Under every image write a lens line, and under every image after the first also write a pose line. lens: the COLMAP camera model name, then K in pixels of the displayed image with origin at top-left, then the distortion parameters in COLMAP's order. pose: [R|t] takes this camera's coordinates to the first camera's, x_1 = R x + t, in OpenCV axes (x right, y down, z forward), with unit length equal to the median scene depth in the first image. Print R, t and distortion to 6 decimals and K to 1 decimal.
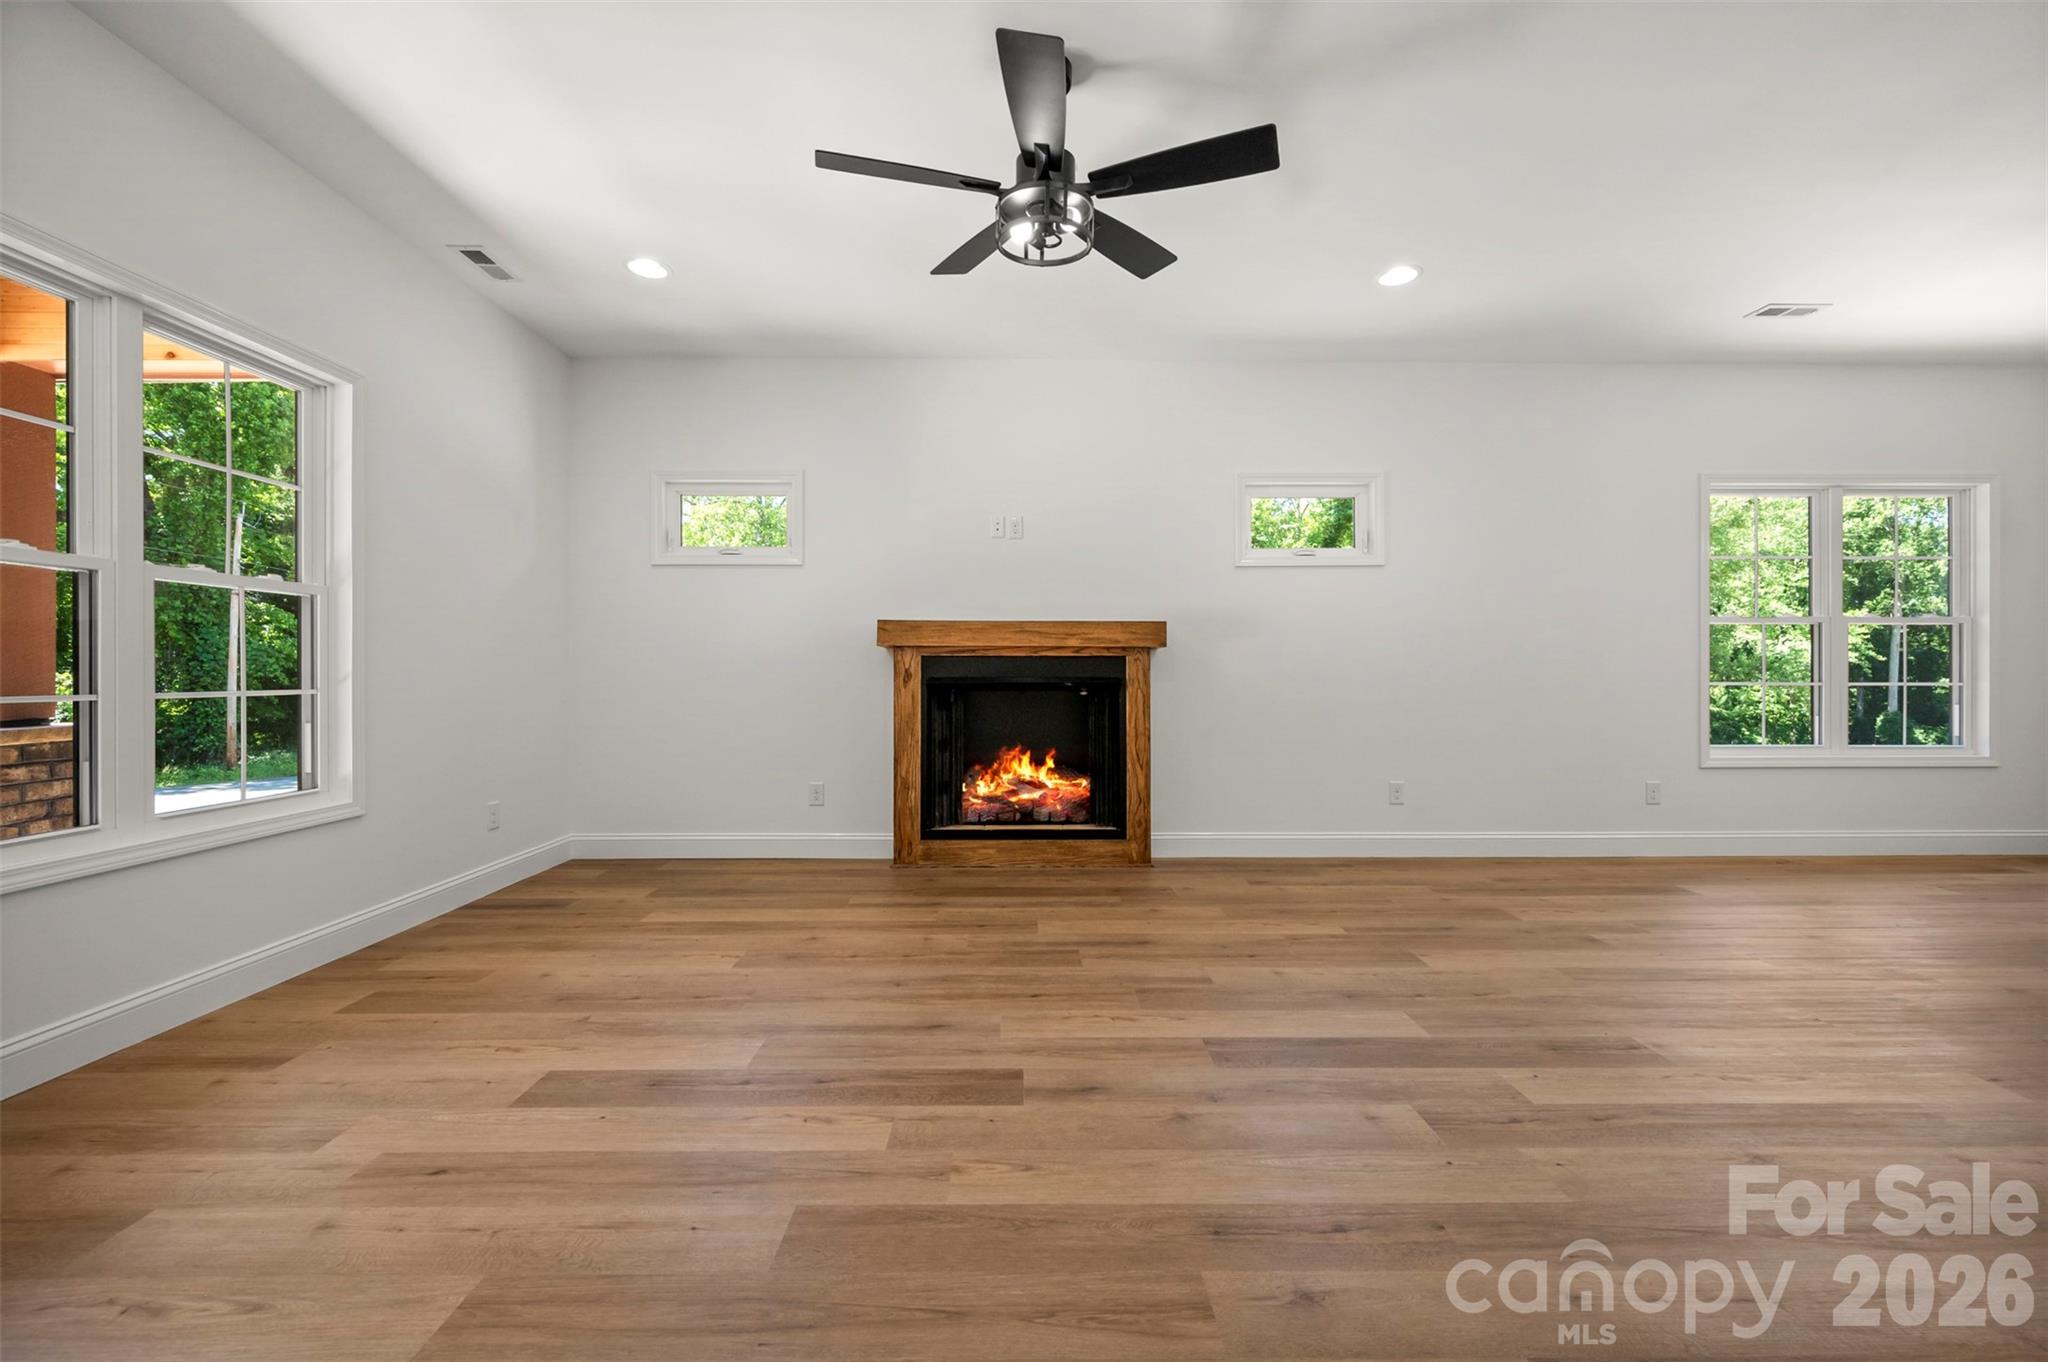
lens RADIAL K [[818.8, 0, 1026.1], [0, 818.8, 673.4], [0, 0, 1]] dist [-0.001206, -0.000279]
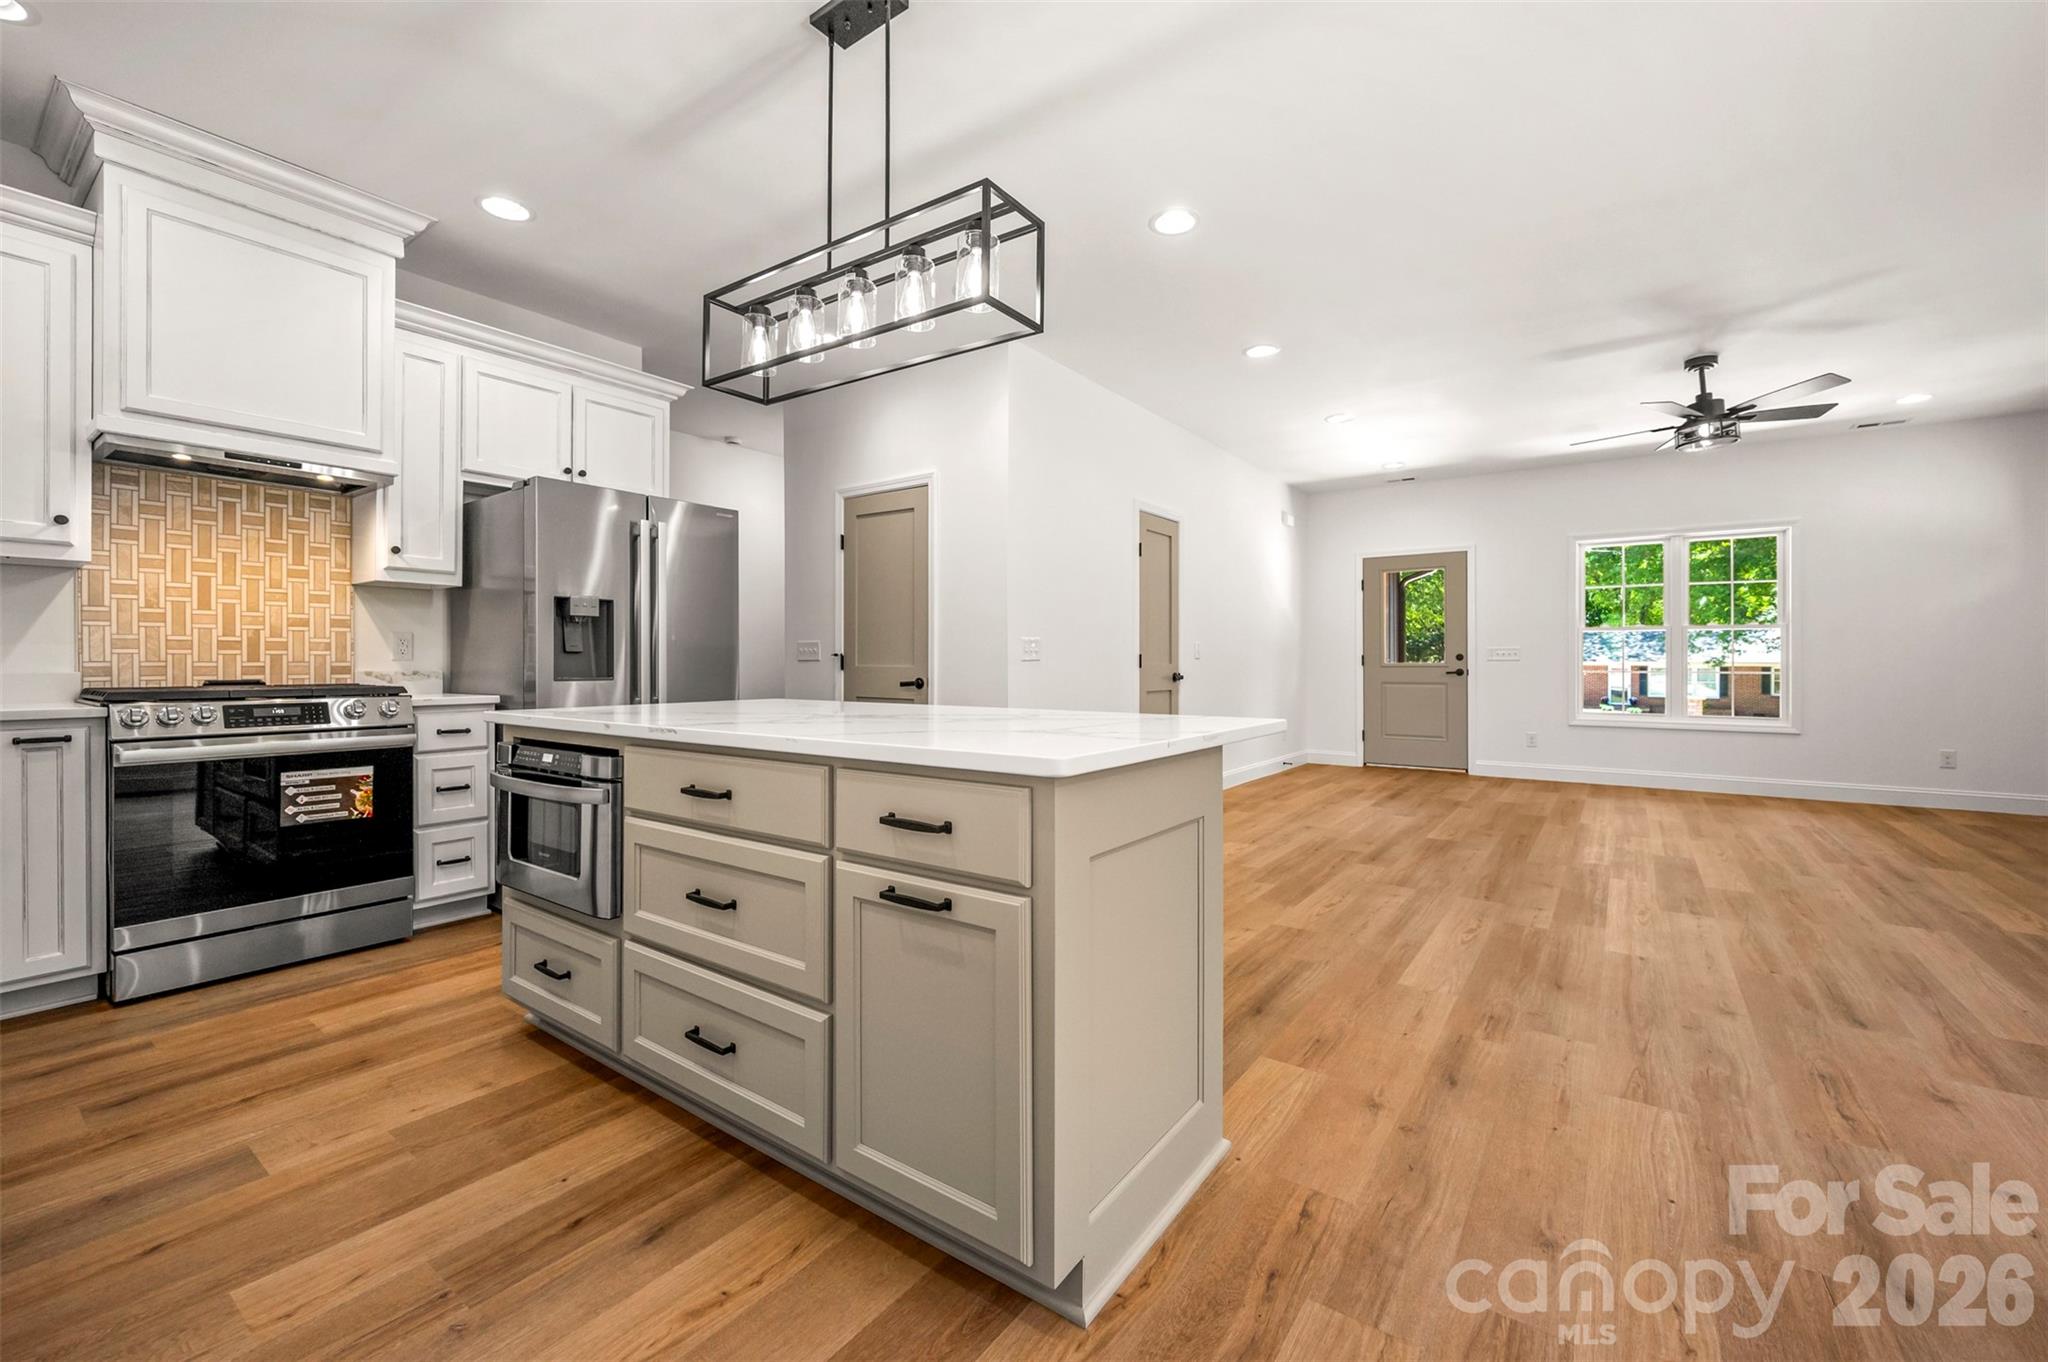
lens RADIAL K [[826.0, 0, 1029.3], [0, 826.0, 660.4], [0, 0, 1]] dist [-0.000942, -0.000032]
pose [[-0.592605, -0.001987, -0.805491, 1.713312], [-0.002071, 0.999997, -0.000943, -0.003930], [0.805491, 0.001110, -0.592607, 0.578637]]
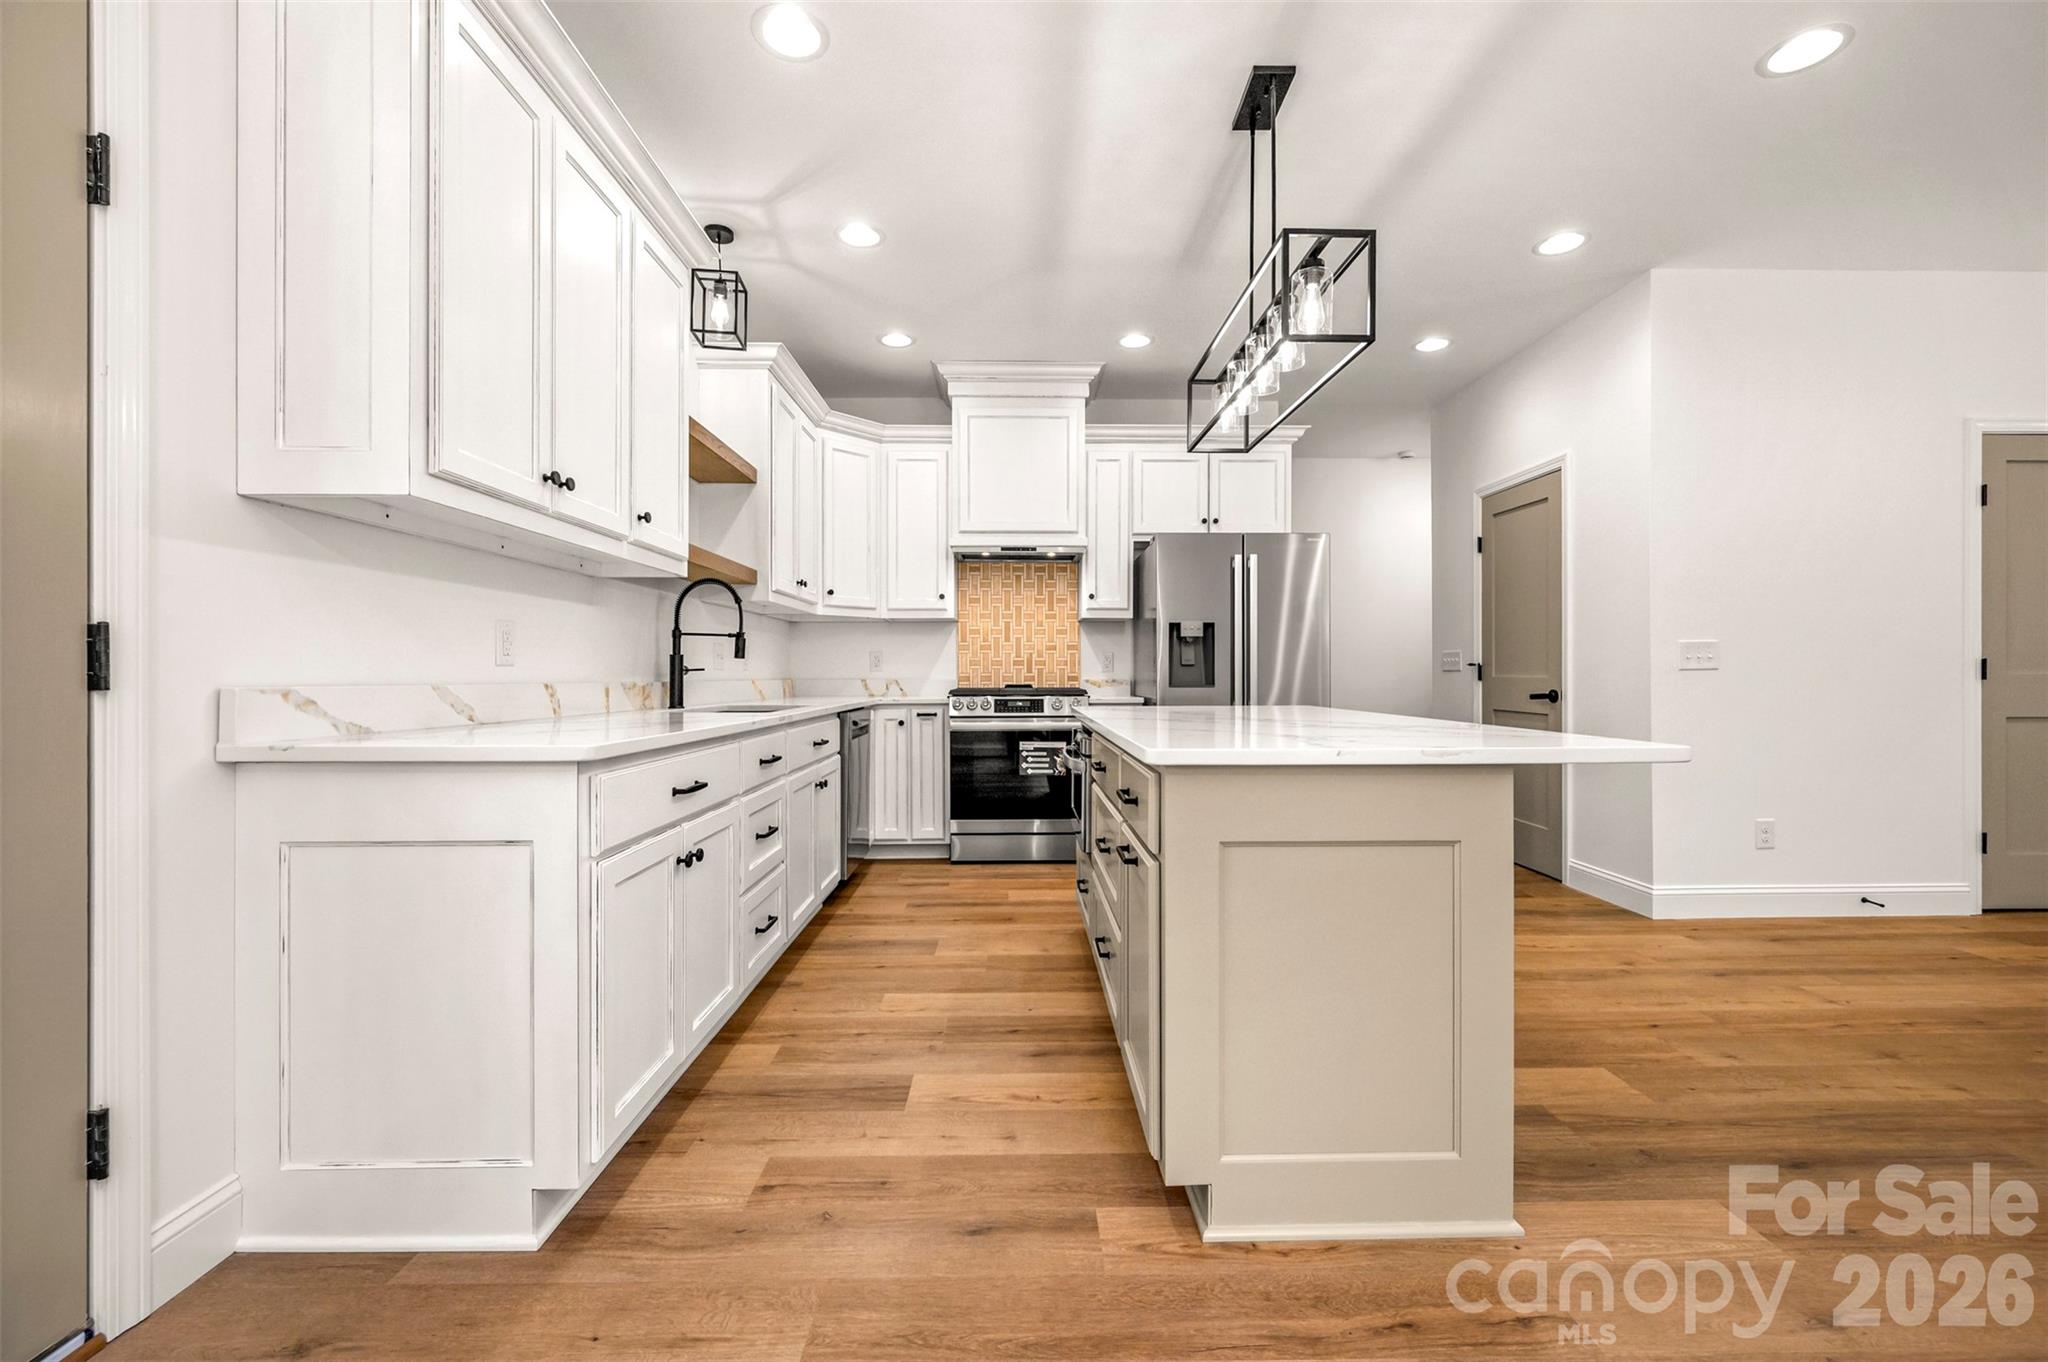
lens RADIAL K [[822.6, 0, 1033.6], [0, 822.6, 673.6], [0, 0, 1]] dist [-0.000475, -0.000061]
pose [[-0.999940, 0.001946, -0.010825, 1.496453], [0.001926, 0.999996, 0.001895, -0.003365], [0.010829, 0.001874, -0.999940, 0.804586]]
